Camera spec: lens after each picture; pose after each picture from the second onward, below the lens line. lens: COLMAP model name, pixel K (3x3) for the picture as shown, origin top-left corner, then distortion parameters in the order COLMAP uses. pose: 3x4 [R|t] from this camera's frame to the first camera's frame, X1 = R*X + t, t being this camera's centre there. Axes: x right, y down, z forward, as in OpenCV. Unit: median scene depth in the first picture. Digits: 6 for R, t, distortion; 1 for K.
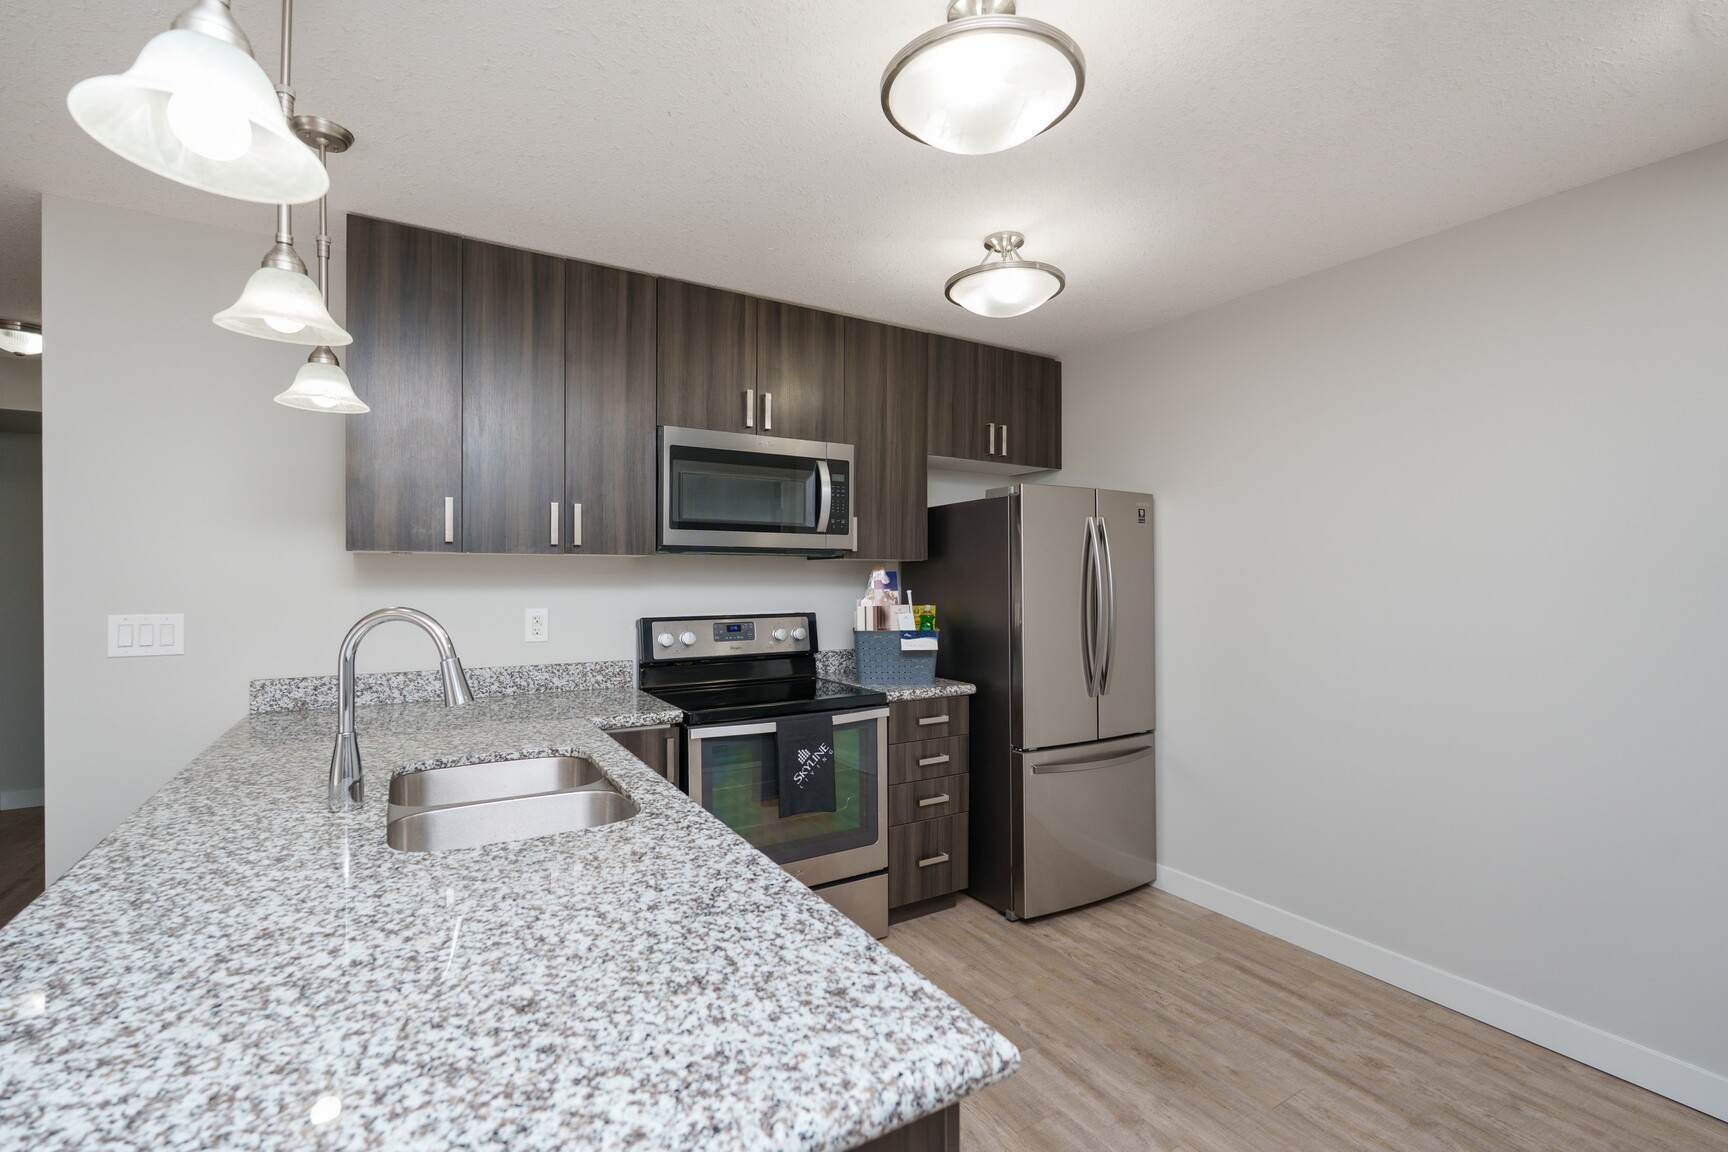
lens RADIAL K [[761.0, 0, 875.2], [0, 761.0, 582.3], [0, 0, 1]] dist [-0.001278, 0.000056]
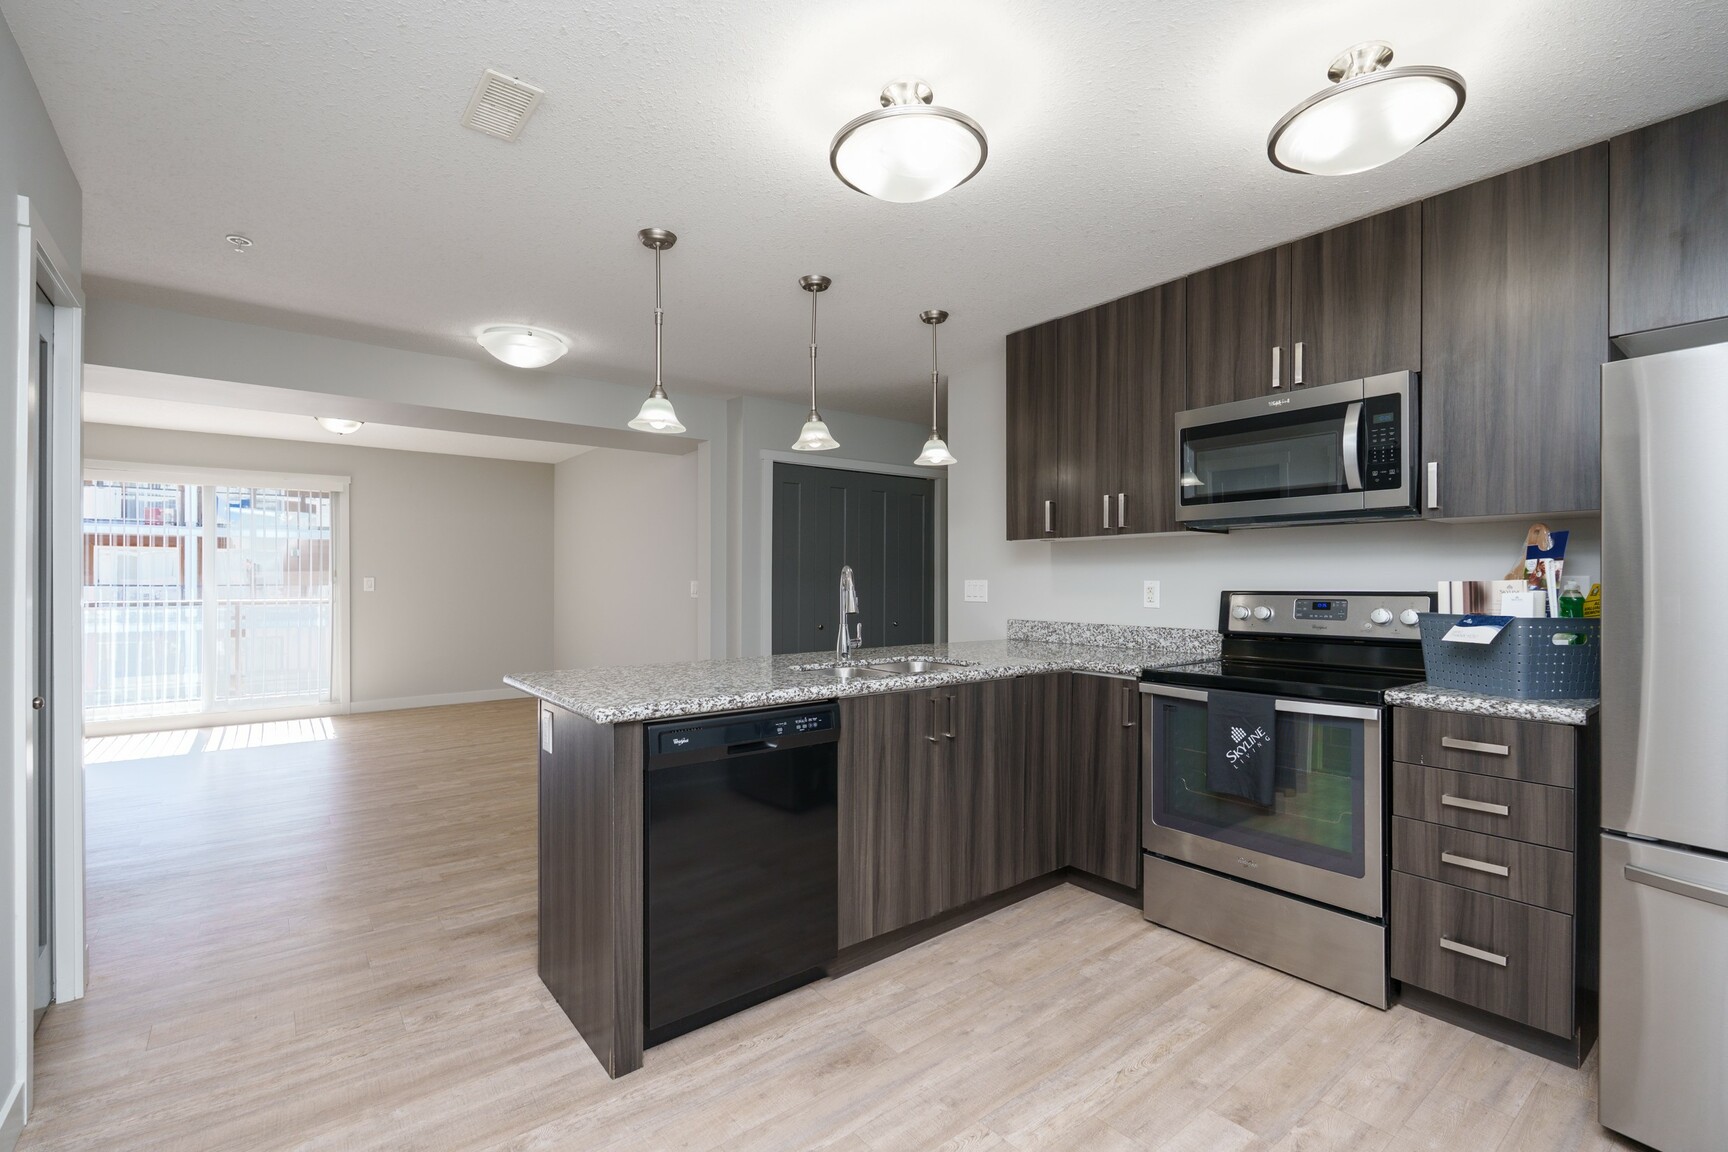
lens RADIAL K [[772.1, 0, 857.2], [0, 772.1, 582.5], [0, 0, 1]] dist [0.000135, 0.000337]
pose [[0.114721, 0.001988, -0.993396, 0.723921], [-0.004038, 0.999991, 0.001535, 0.036915], [0.993389, 0.003836, 0.114728, 0.383596]]
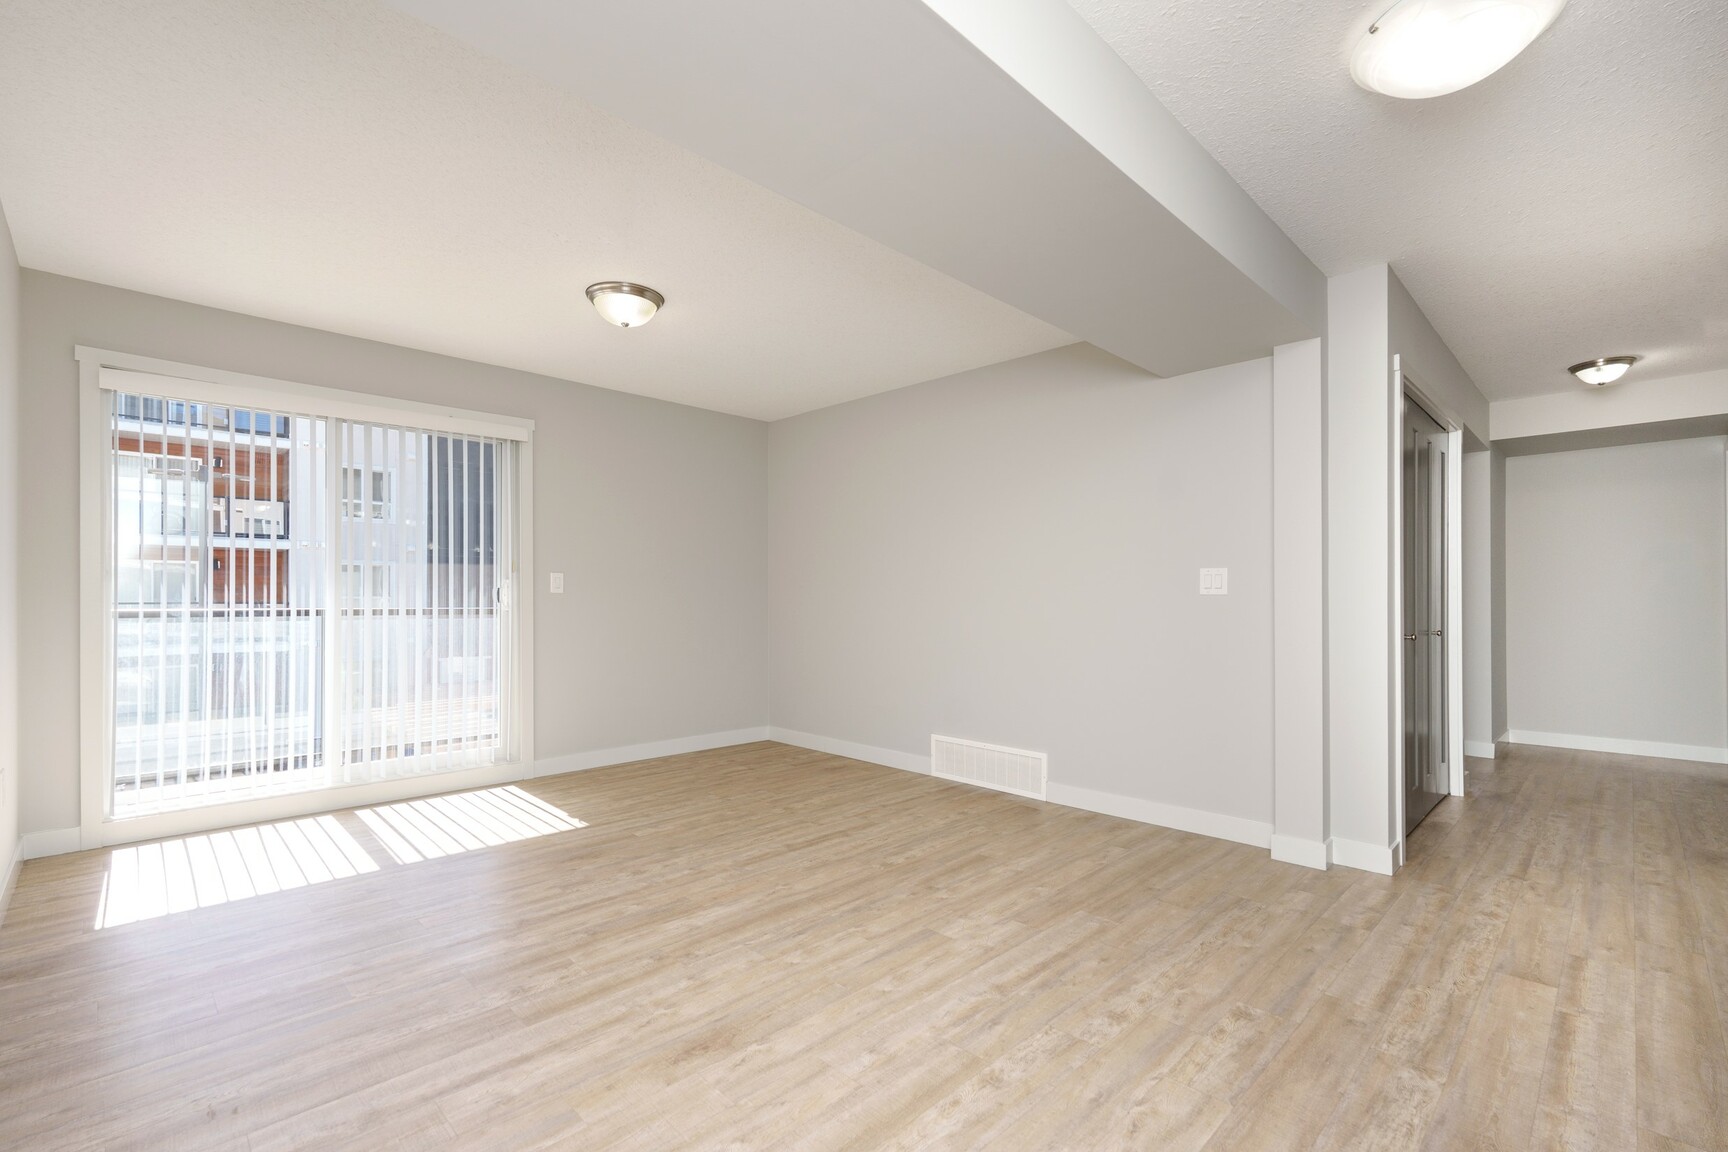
lens RADIAL K [[774.5, 0, 861.4], [0, 774.5, 598.1], [0, 0, 1]] dist [-0.002594, 0.000000]
pose [[0.229129, -0.006758, -0.973372, -0.154890], [-0.002219, 0.999970, -0.007465, 0.096861], [0.973393, 0.003870, 0.229108, -0.638217]]
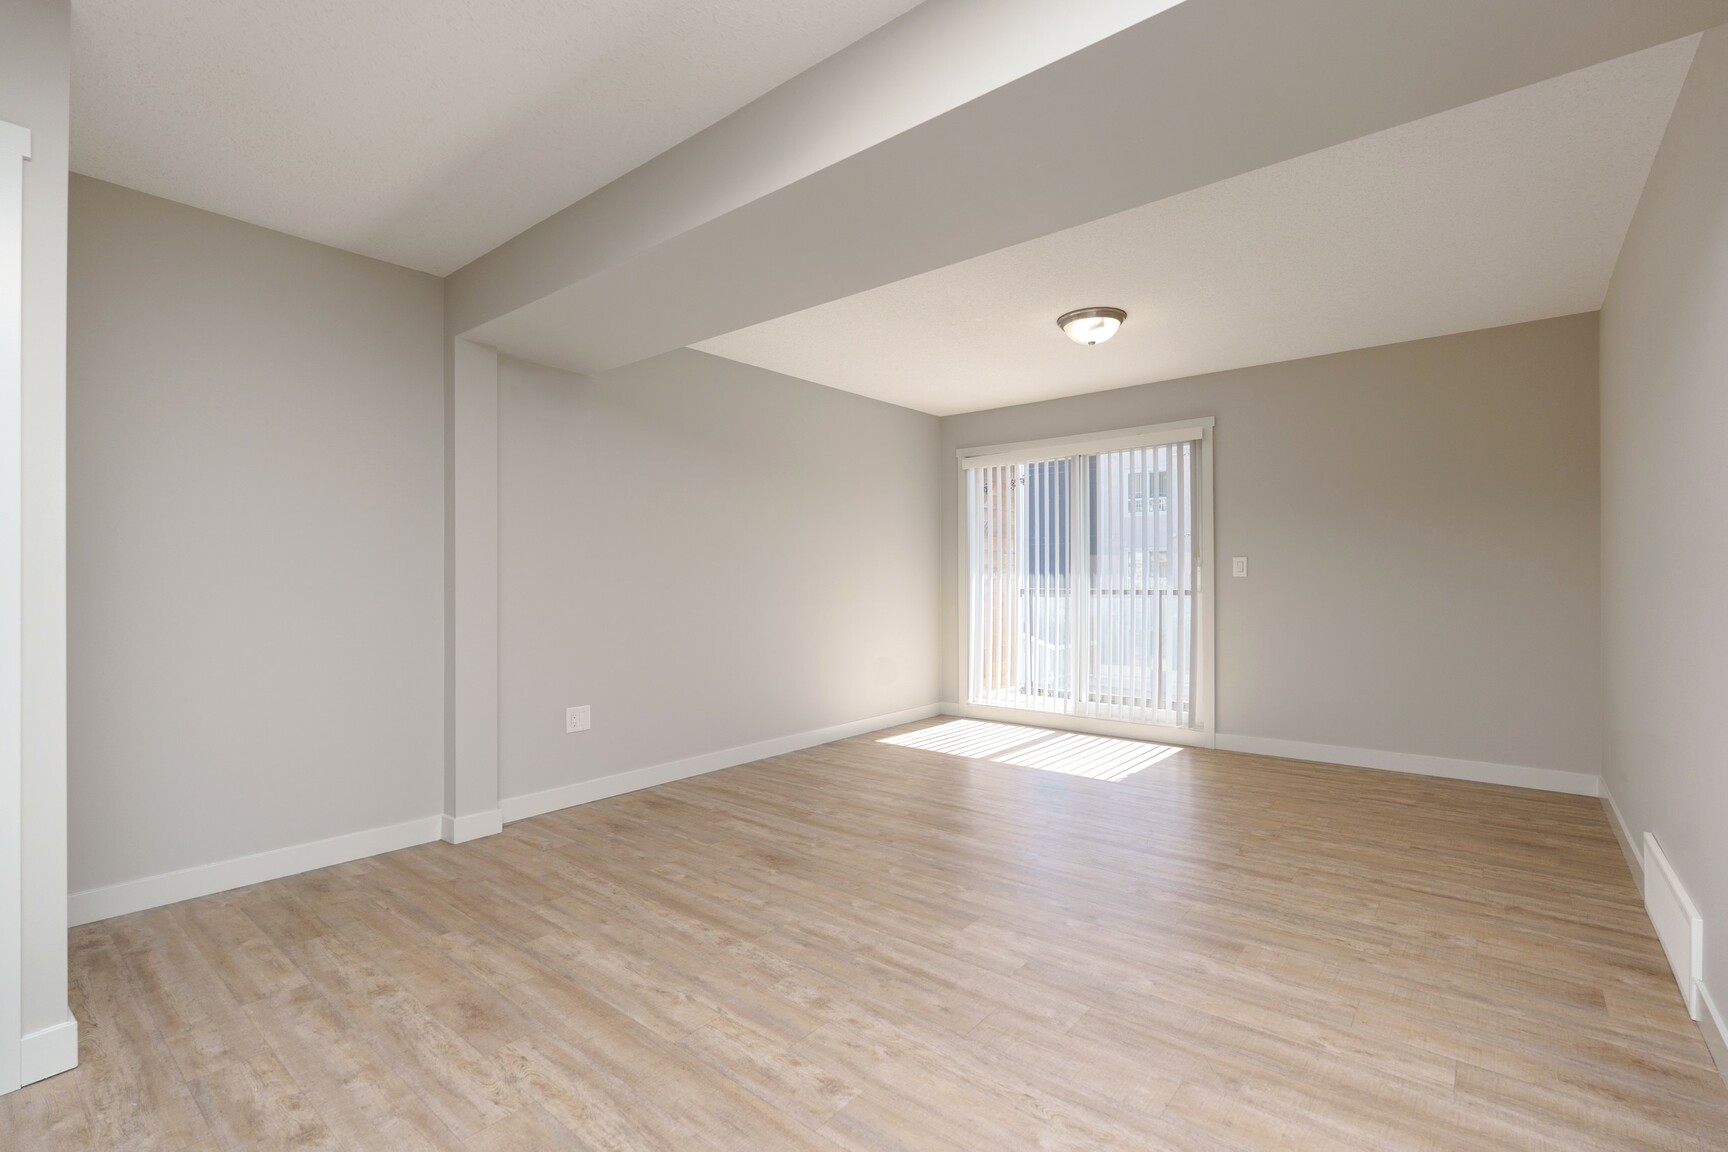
lens RADIAL K [[761.0, 0, 875.2], [0, 761.0, 582.3], [0, 0, 1]] dist [-0.001278, 0.000056]
pose [[-0.943082, 0.000780, -0.332560, -0.606010], [-0.000082, 0.999997, 0.002576, 0.084076], [0.332561, 0.002456, -0.943079, 0.427917]]
